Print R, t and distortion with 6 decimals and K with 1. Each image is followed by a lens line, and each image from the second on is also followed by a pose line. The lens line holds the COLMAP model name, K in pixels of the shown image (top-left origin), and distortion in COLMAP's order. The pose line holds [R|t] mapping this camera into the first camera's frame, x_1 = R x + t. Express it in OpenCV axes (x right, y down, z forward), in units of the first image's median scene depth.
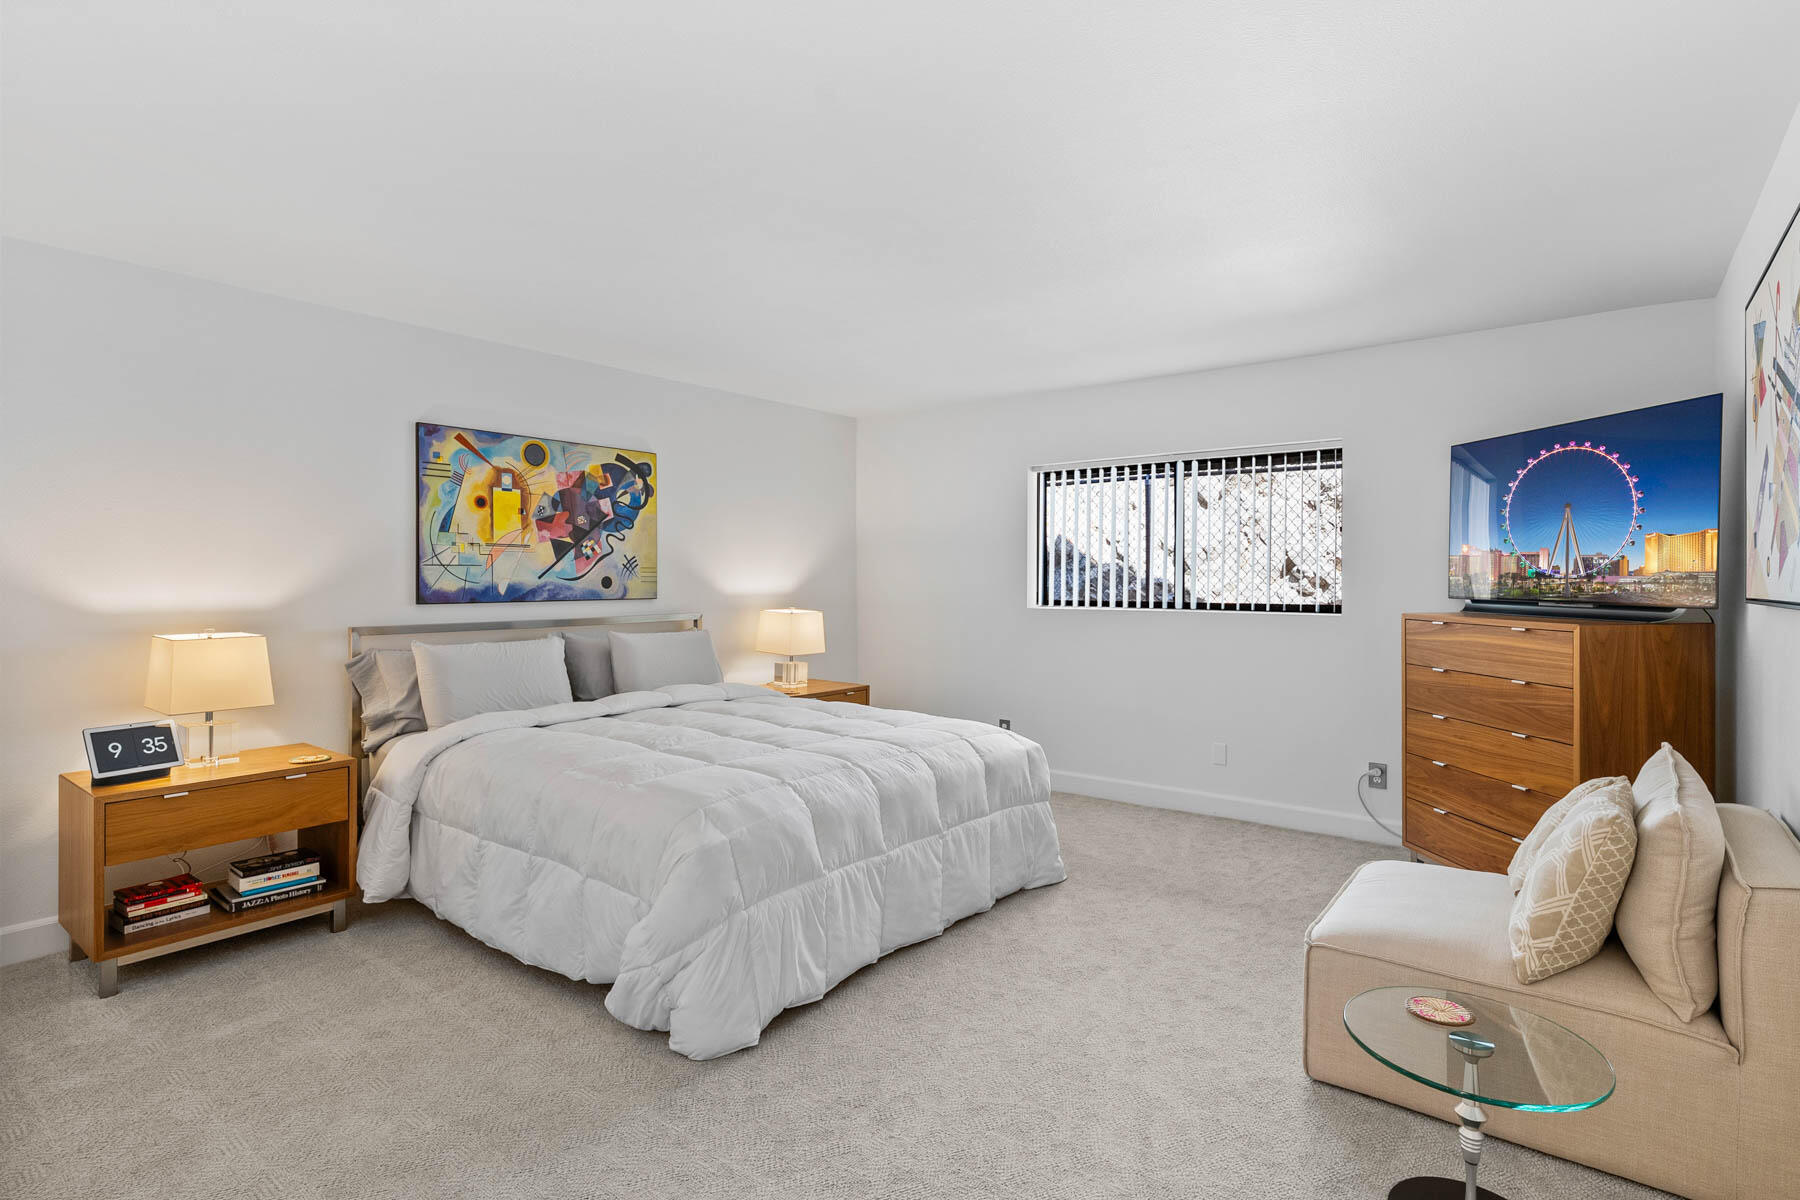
lens RADIAL K [[896.1, 0, 893.9], [0, 896.1, 590.1], [0, 0, 1]] dist [-0.002647, 0.000234]
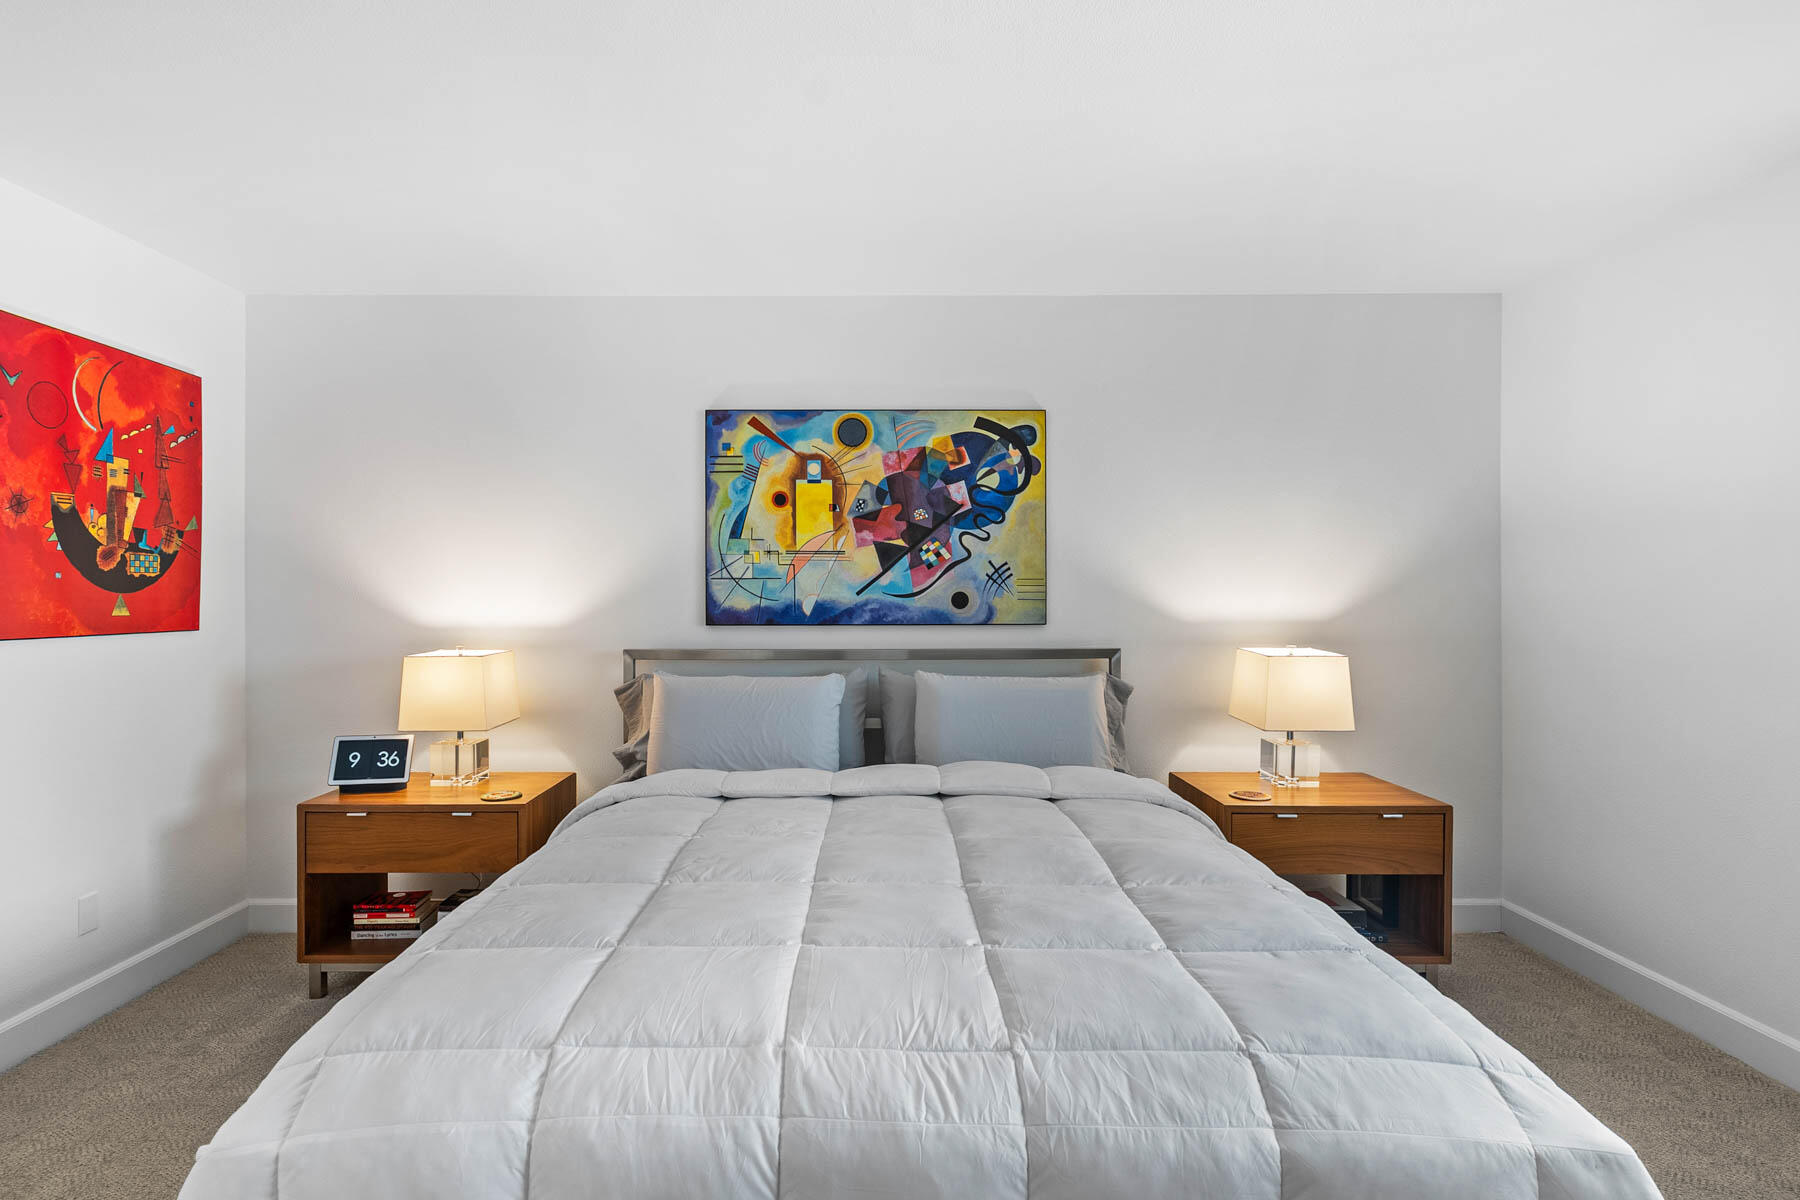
lens RADIAL K [[896.1, 0, 896.8], [0, 896.1, 597.9], [0, 0, 1]] dist [-0.002647, 0.000234]
pose [[0.619775, 0.004107, -0.784768, 0.228594], [-0.009916, 0.999947, -0.002599, -0.008721], [0.784717, 0.009393, 0.619784, 0.573197]]
